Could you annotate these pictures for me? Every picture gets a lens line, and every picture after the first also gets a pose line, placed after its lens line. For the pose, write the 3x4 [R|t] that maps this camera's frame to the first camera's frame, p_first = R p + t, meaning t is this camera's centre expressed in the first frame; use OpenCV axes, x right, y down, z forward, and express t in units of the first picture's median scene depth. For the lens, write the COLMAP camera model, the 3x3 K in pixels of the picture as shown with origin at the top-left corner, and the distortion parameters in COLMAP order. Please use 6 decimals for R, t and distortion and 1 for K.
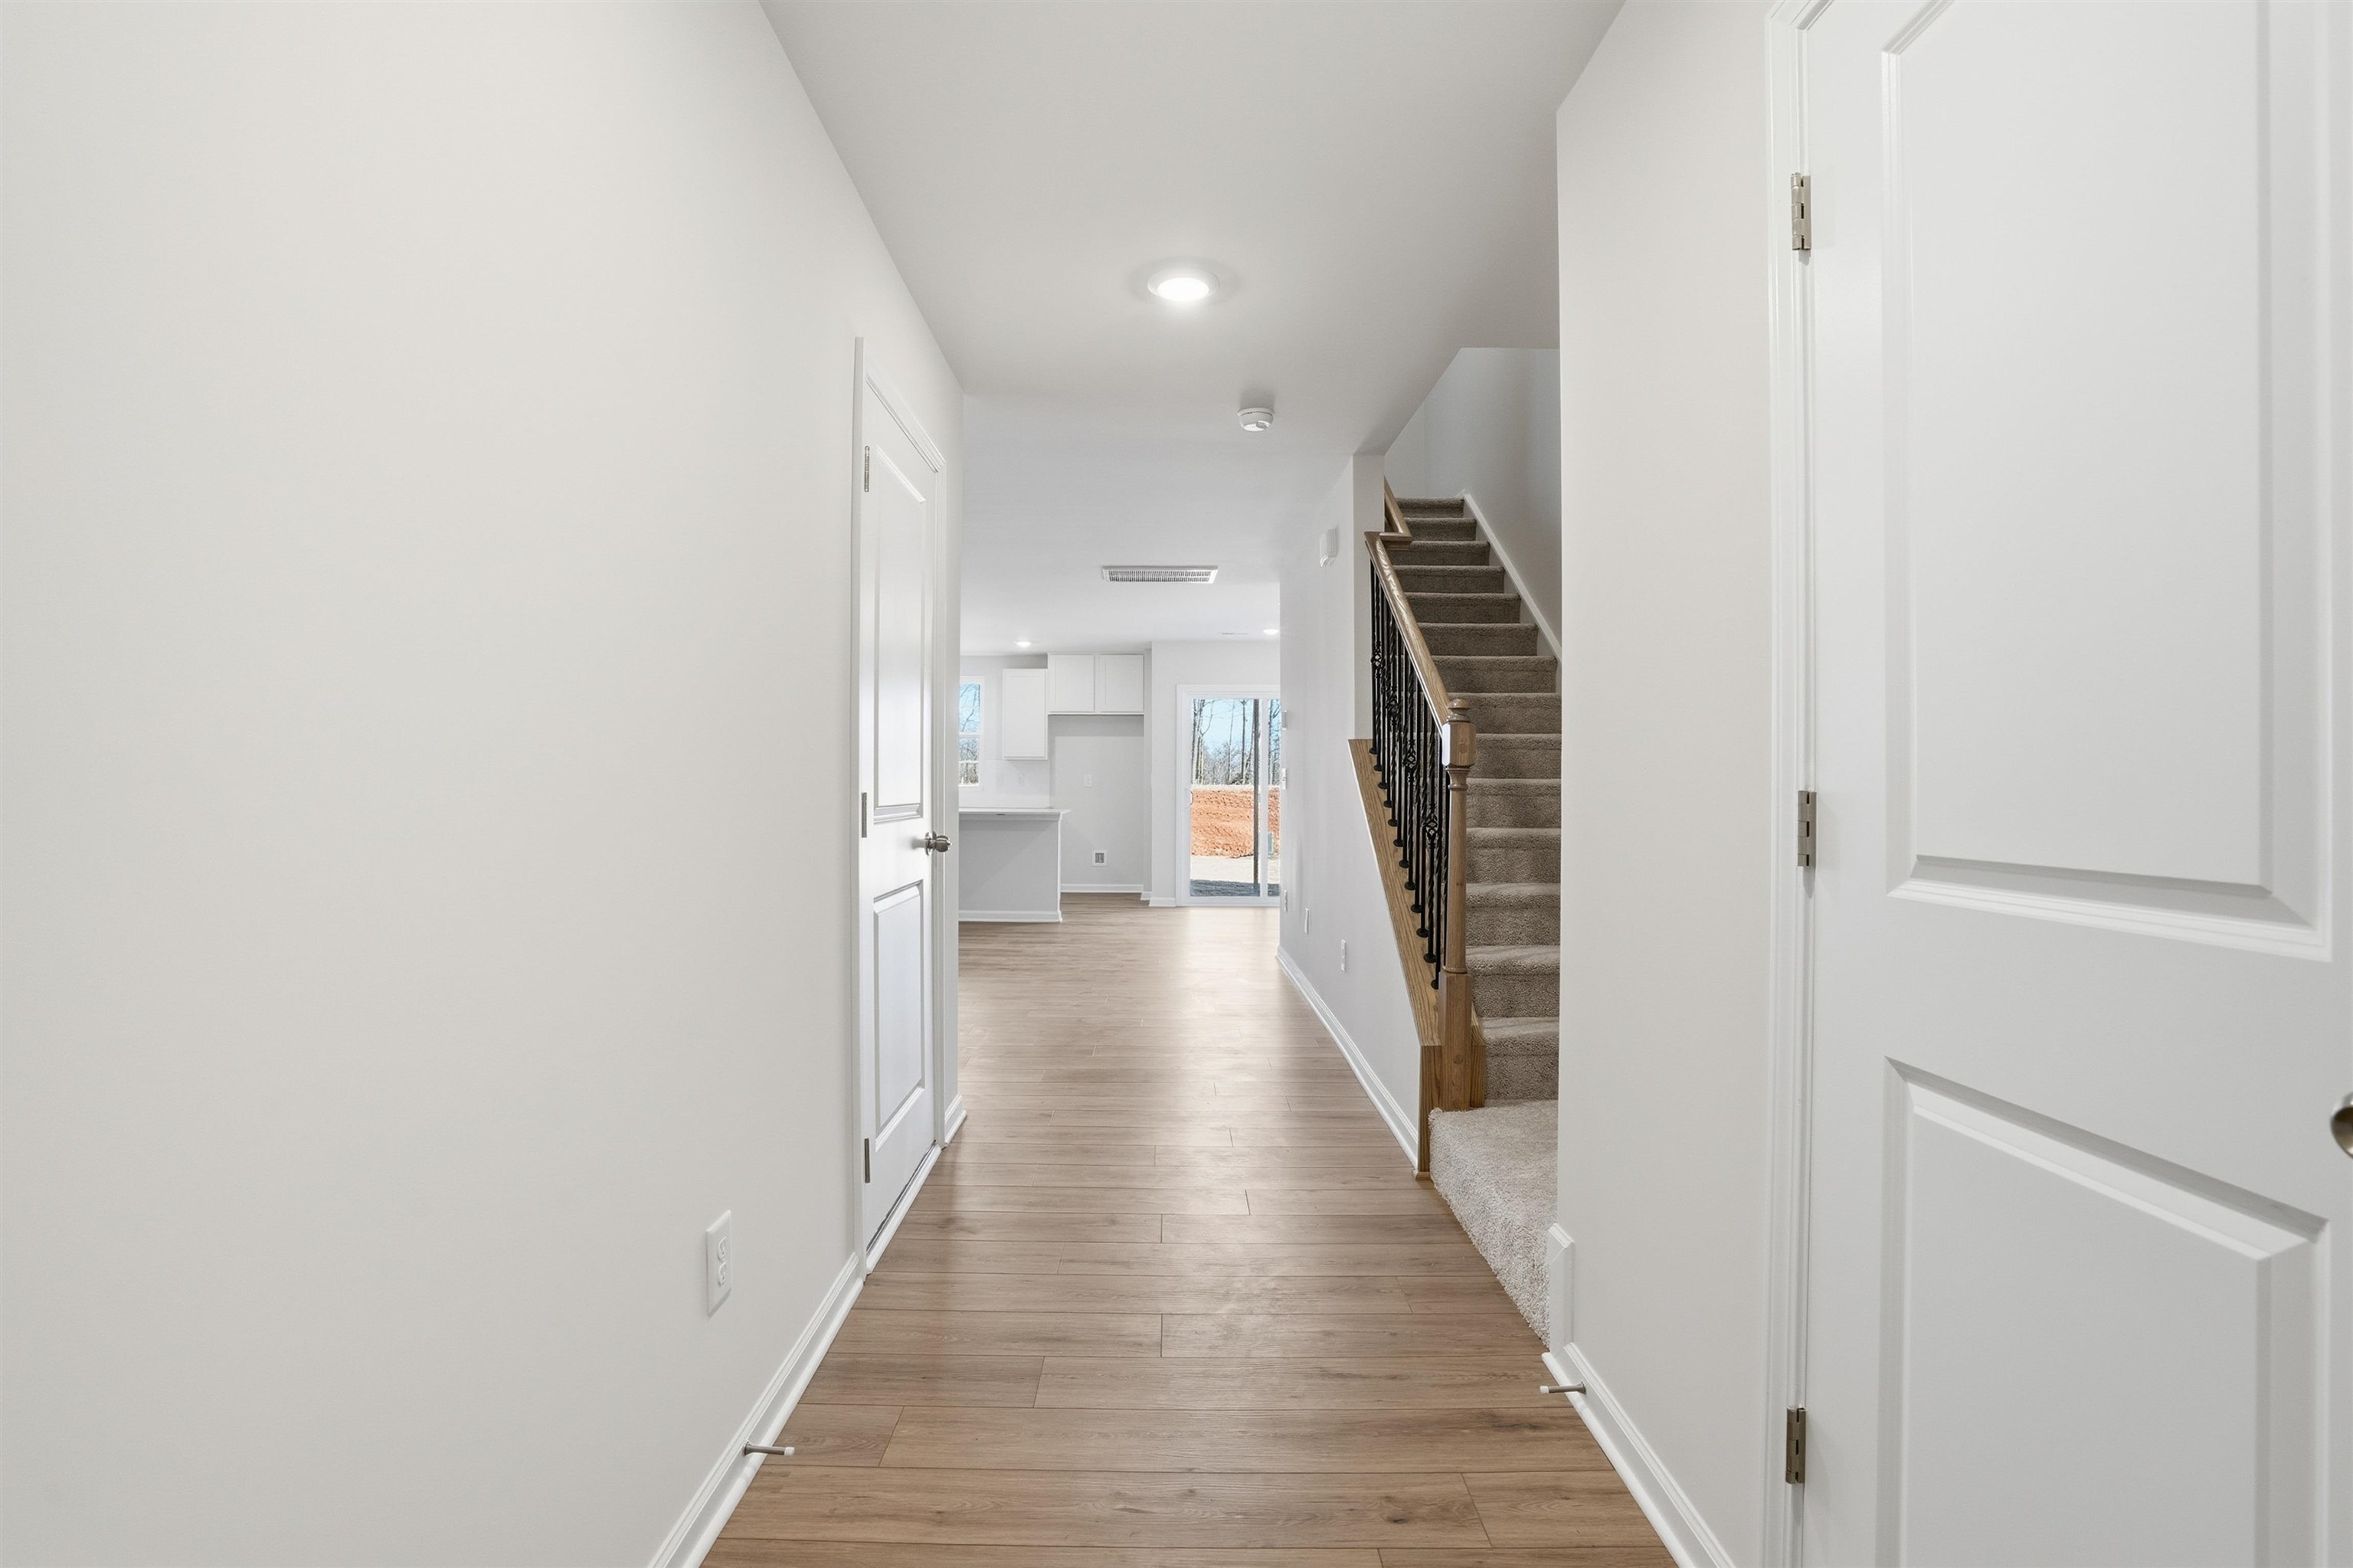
lens RADIAL K [[1095.5, 0, 1153.8], [0, 1095.5, 777.7], [0, 0, 1]] dist [-0.050157, 0.020208]
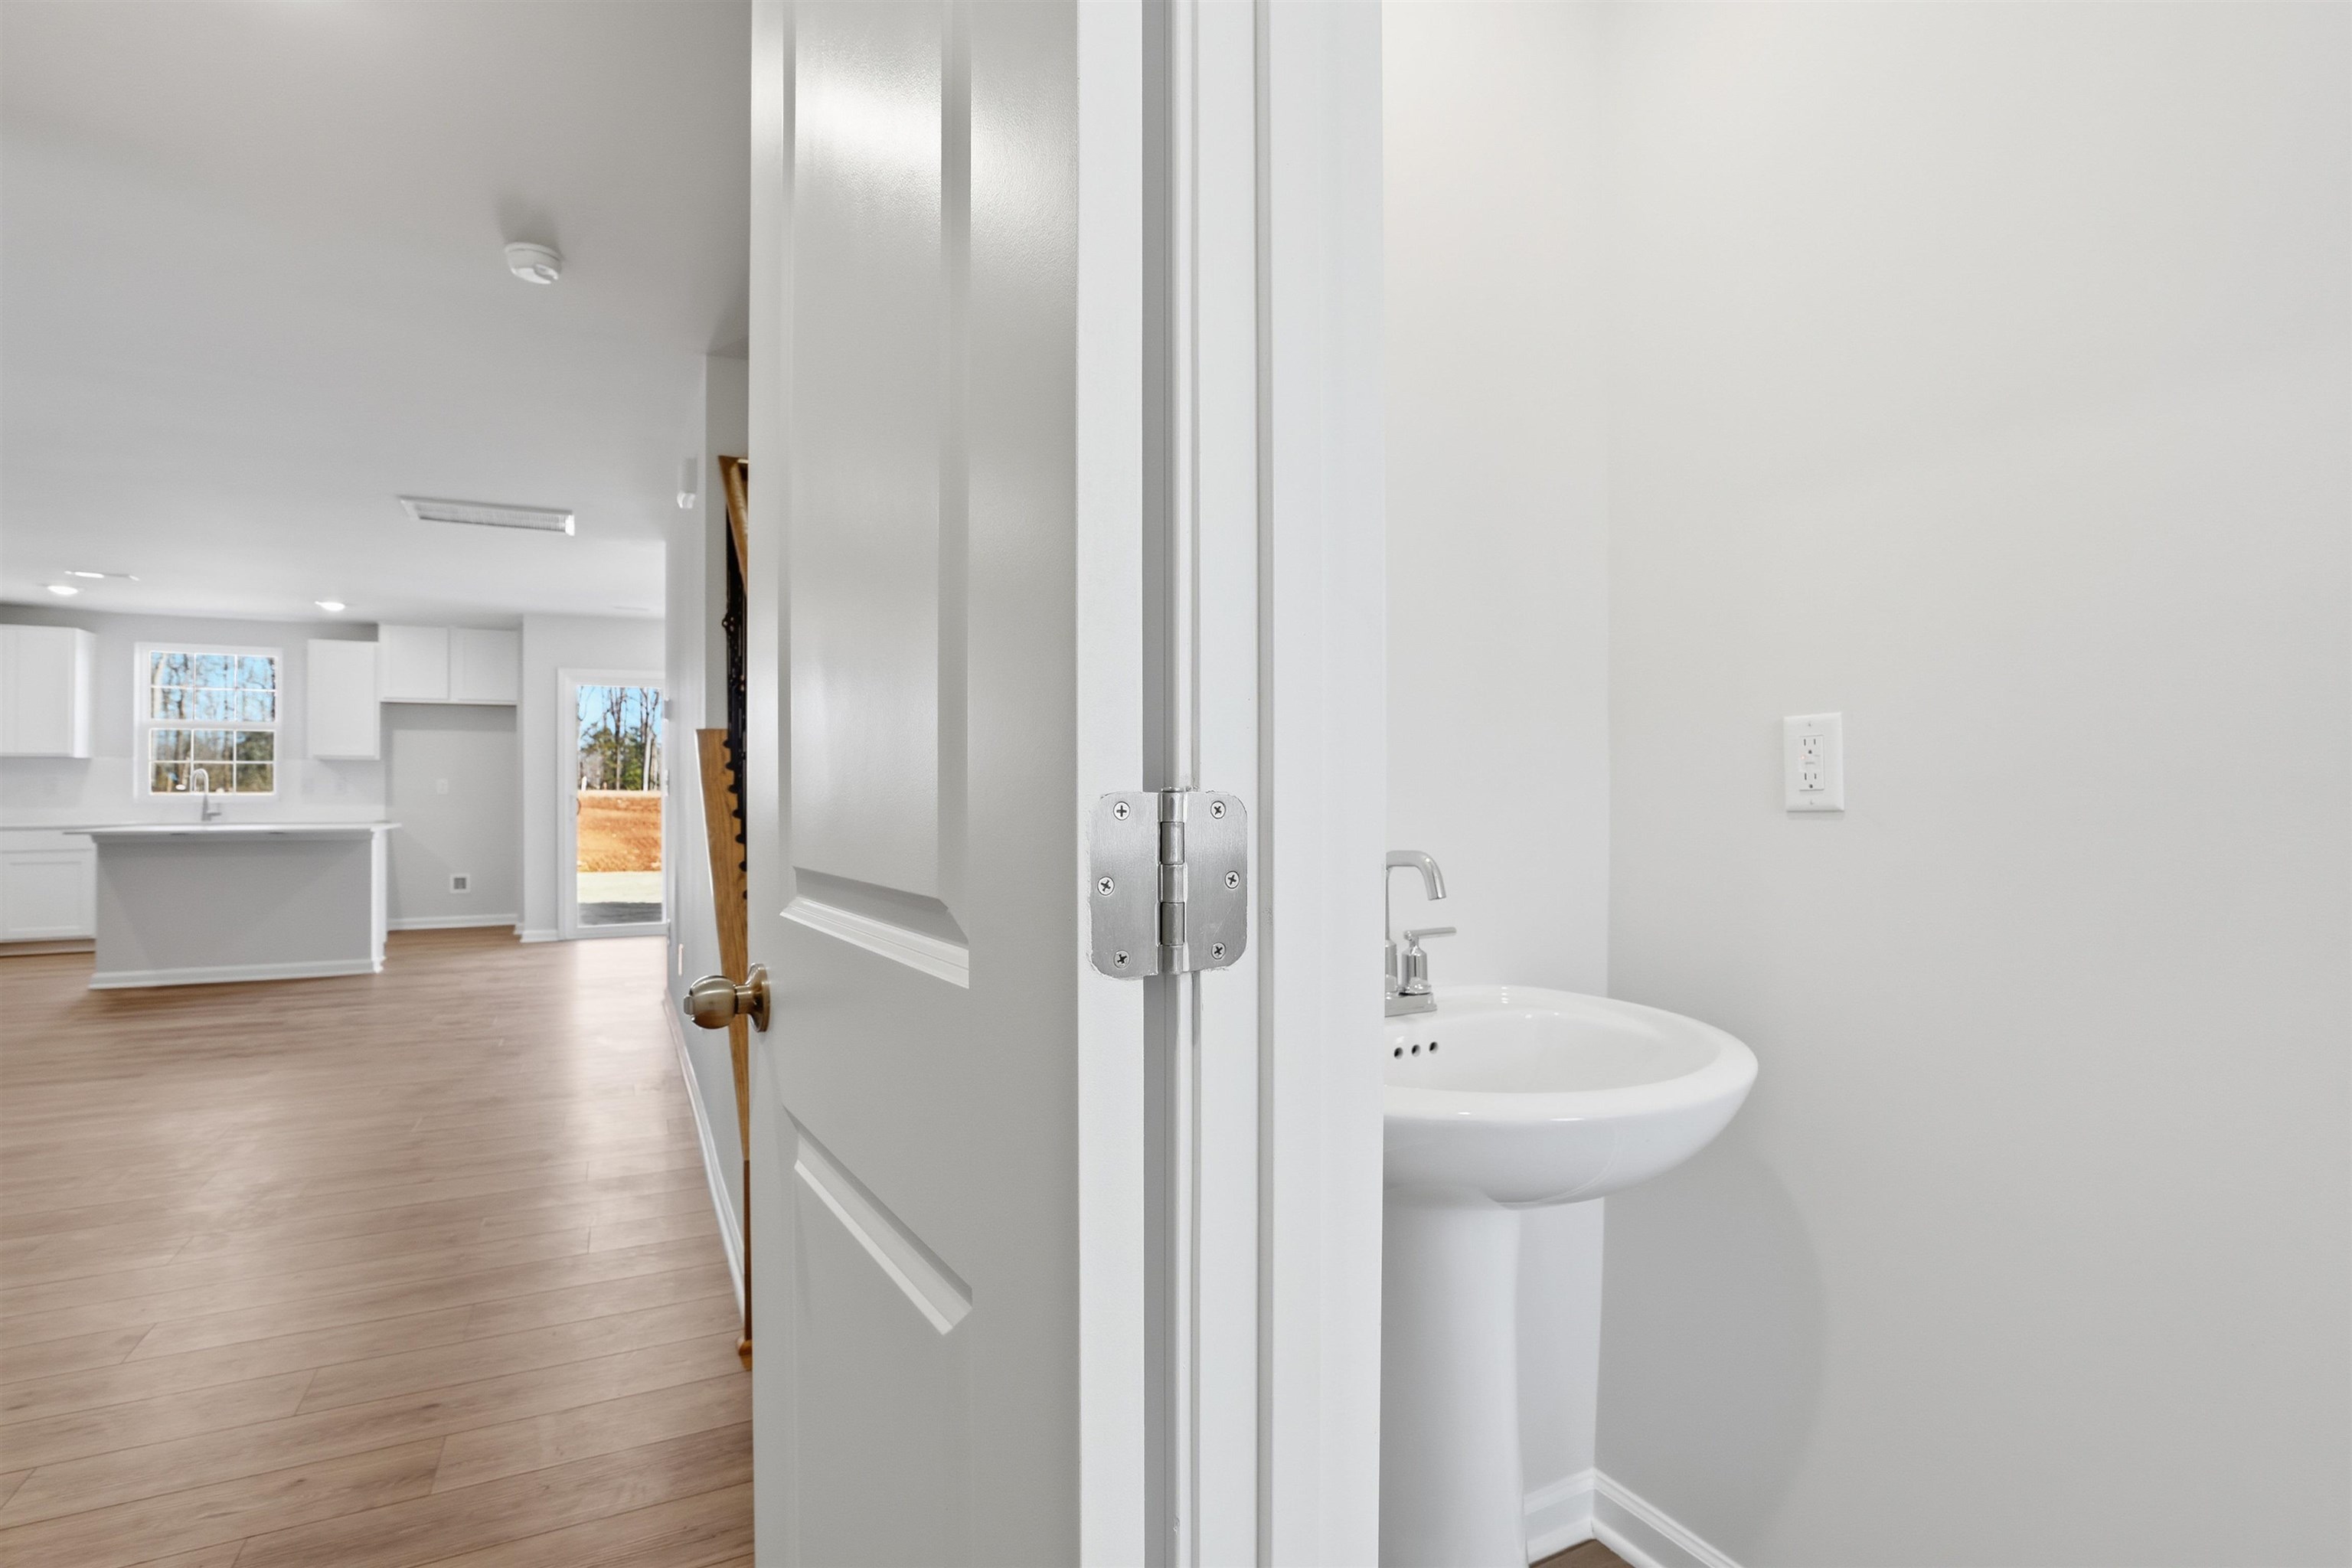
lens RADIAL K [[1095.0, 0, 1153.3], [0, 1095.0, 777.7], [0, 0, 1]] dist [-0.050157, 0.020208]
pose [[0.891107, -0.002450, 0.453786, 0.052531], [0.004533, 0.999984, -0.003503, 0.001355], [-0.453770, 0.005179, 0.891104, 0.083331]]
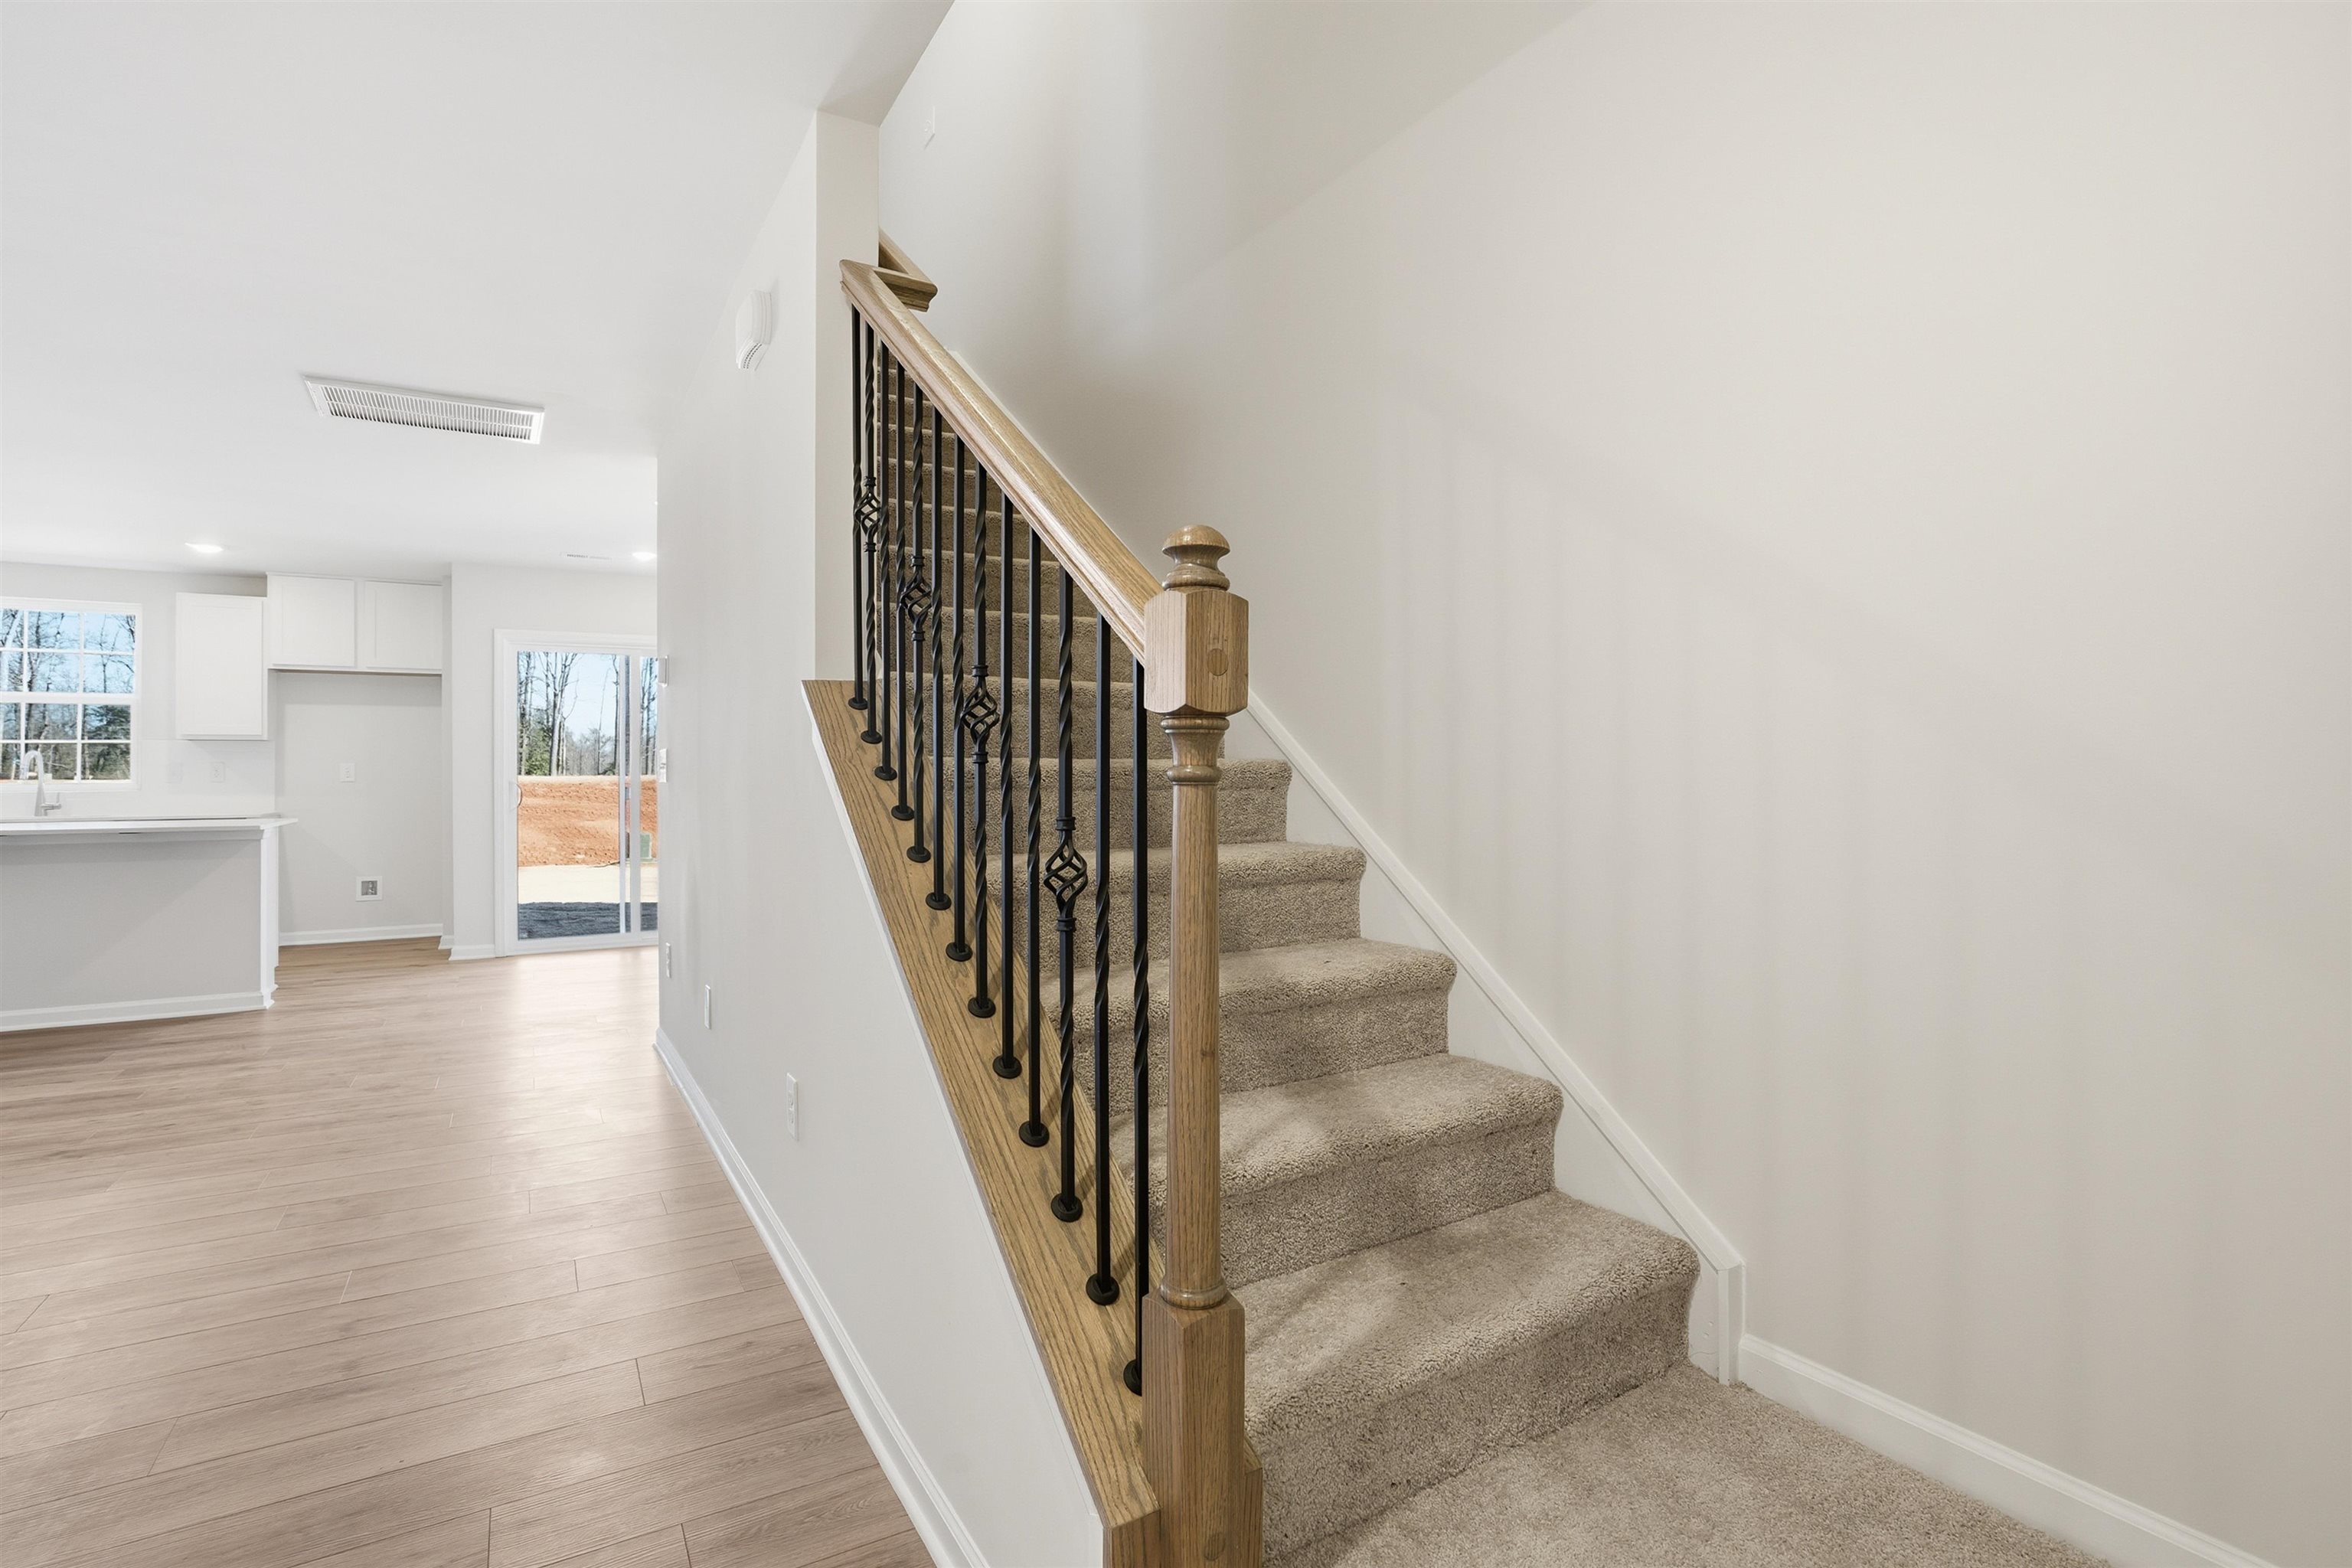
lens RADIAL K [[1097.8, 0, 1166.2], [0, 1097.8, 755.1], [0, 0, 1]] dist [-0.053100, 0.017418]
pose [[0.852316, -0.003200, 0.523017, 0.027154], [0.008403, 0.999936, -0.007576, 0.001560], [-0.522959, 0.010852, 0.852289, 0.221232]]
